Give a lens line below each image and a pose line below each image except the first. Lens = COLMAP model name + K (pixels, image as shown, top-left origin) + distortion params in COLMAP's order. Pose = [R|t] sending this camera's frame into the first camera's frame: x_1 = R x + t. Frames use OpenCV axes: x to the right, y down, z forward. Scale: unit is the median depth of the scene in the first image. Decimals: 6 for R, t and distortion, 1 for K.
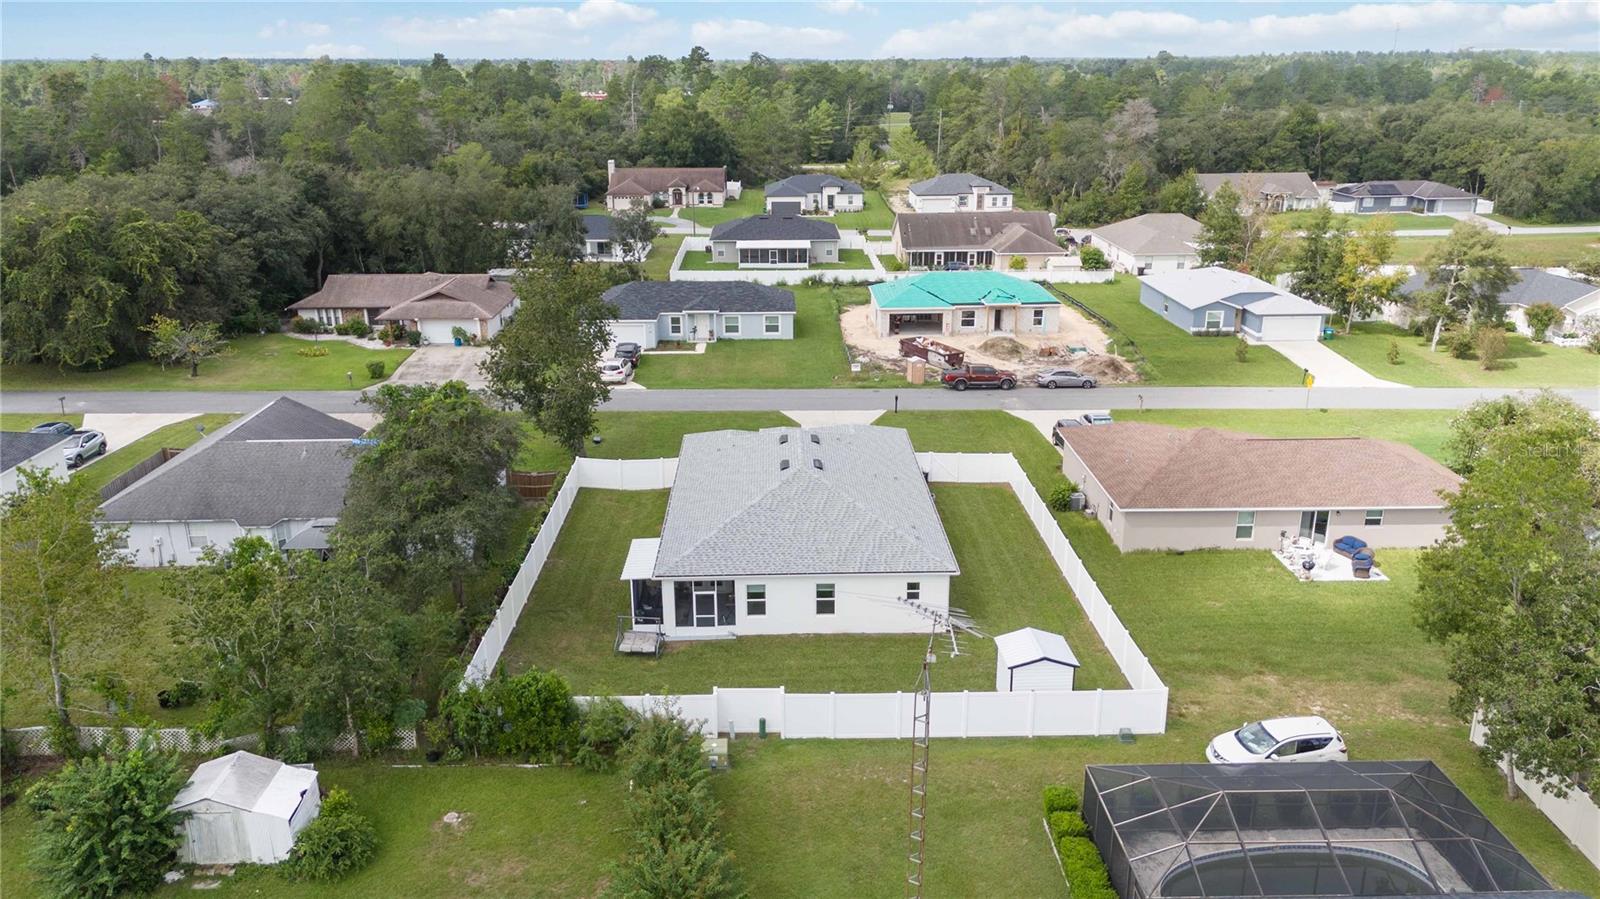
lens RADIAL K [[1173.6, 0, 802.8], [0, 1173.6, 453.2], [0, 0, 1]] dist [0.089035, -0.097816]
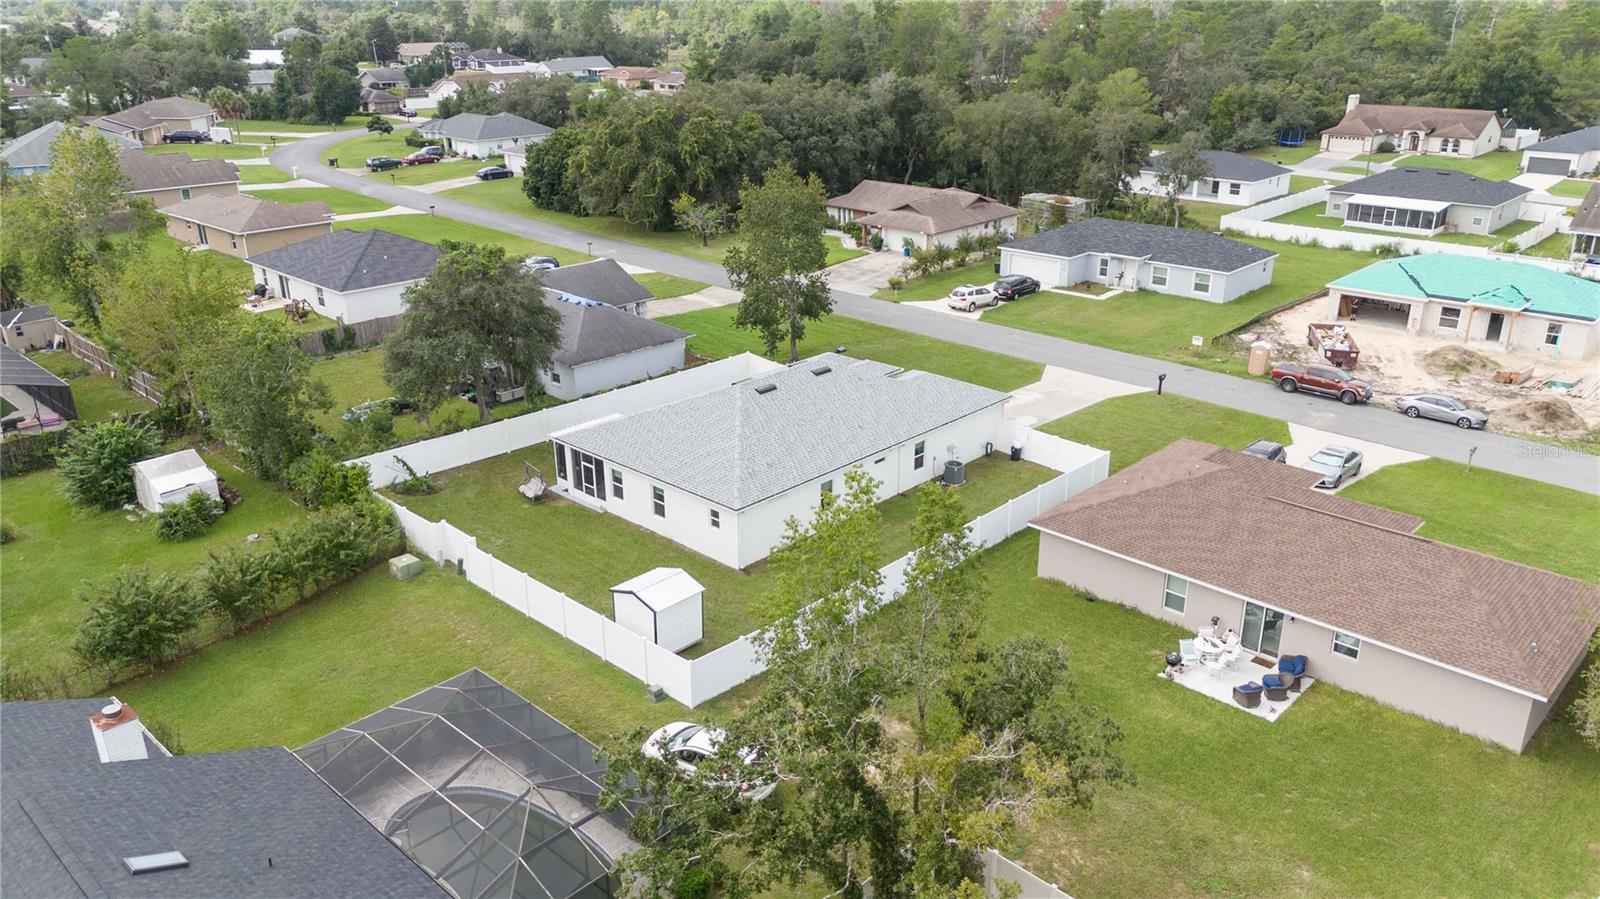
lens RADIAL K [[1173.6, 0, 802.8], [0, 1173.6, 453.2], [0, 0, 1]] dist [0.089035, -0.097816]
pose [[0.707896, 0.258715, -0.657229, 0.432985], [-0.221548, 0.964874, 0.141191, -0.052222], [0.670671, 0.045659, 0.740348, 0.165312]]
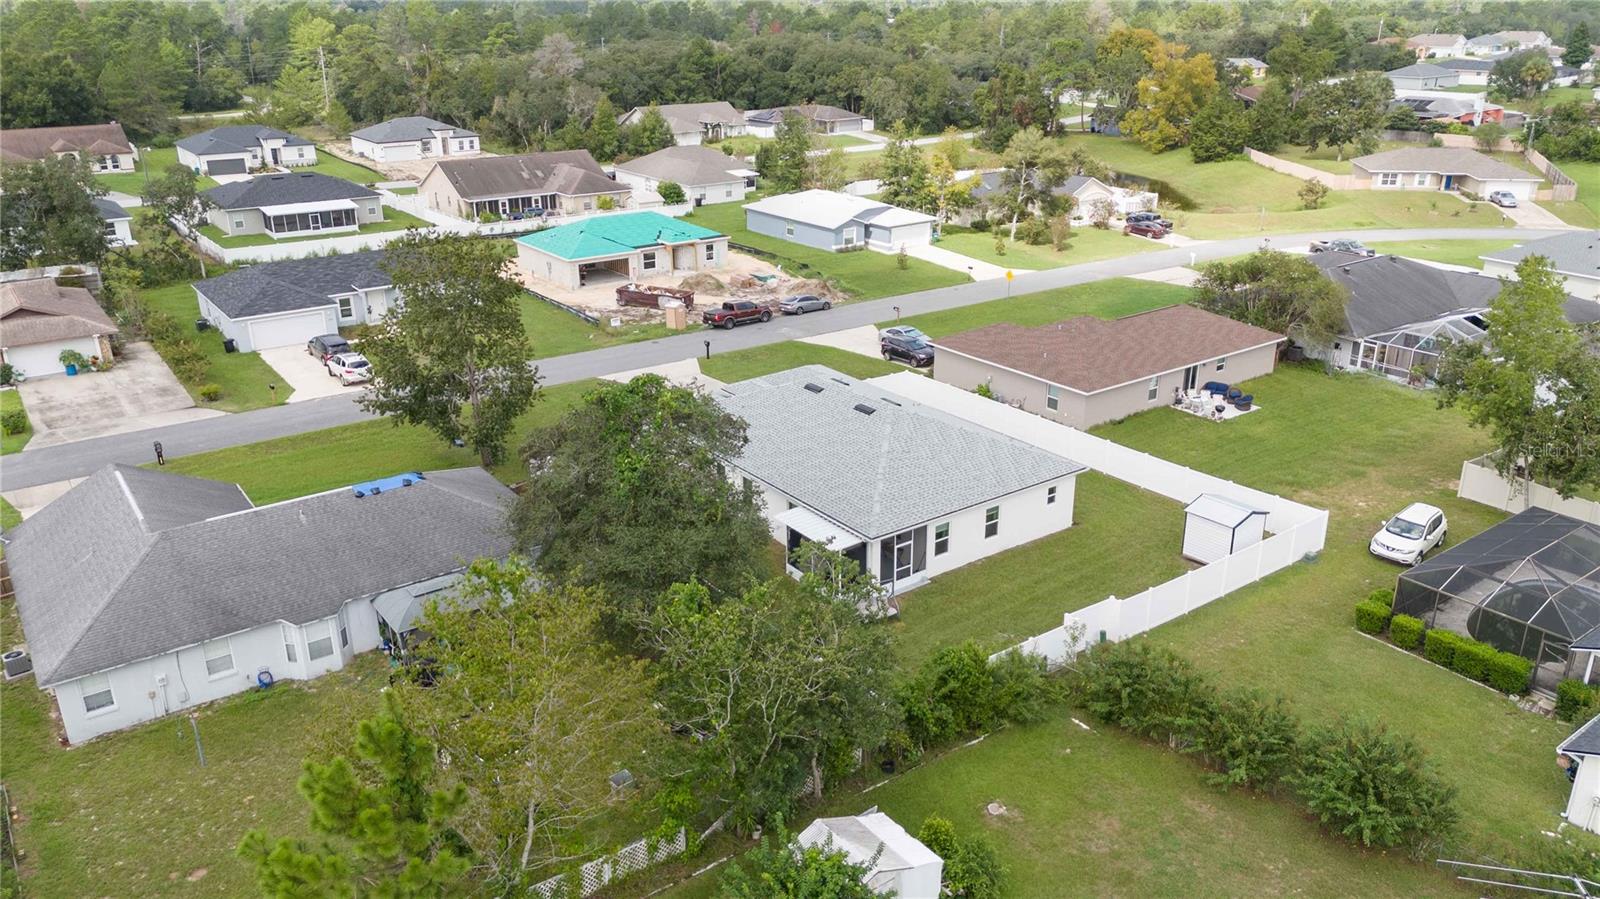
lens RADIAL K [[1173.6, 0, 802.8], [0, 1173.6, 453.2], [0, 0, 1]] dist [0.089035, -0.097816]
pose [[0.821568, -0.207545, 0.530991, -0.356359], [0.181833, 0.978131, 0.100978, -0.037940], [-0.540336, 0.013592, 0.841339, 0.119713]]
